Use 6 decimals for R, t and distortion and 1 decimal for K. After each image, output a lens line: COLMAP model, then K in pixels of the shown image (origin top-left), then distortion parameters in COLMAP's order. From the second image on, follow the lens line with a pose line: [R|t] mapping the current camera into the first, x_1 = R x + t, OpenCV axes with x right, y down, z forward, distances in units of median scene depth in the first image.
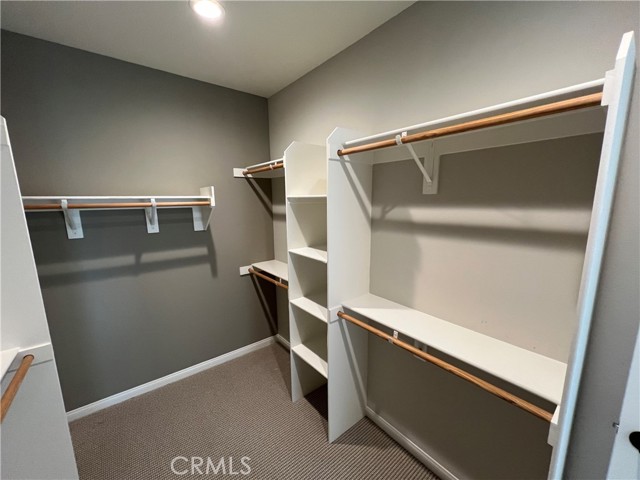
lens RADIAL K [[255.5, 0, 319.4], [0, 255.5, 240.4], [0, 0, 1]] dist [0.001636, -0.001702]
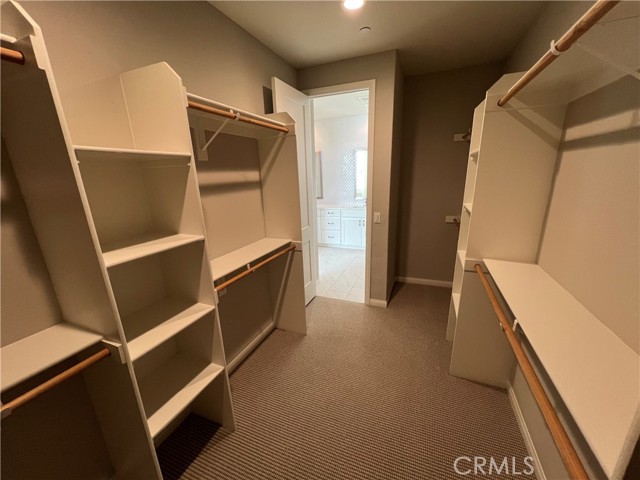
lens RADIAL K [[255.5, 0, 320.3], [0, 255.5, 242.8], [0, 0, 1]] dist [0.001636, -0.001702]
pose [[-0.483249, -0.206338, 0.850820, -1.010612], [0.172902, 0.930195, 0.323793, -0.120600], [-0.858239, 0.303581, -0.413840, 1.196048]]
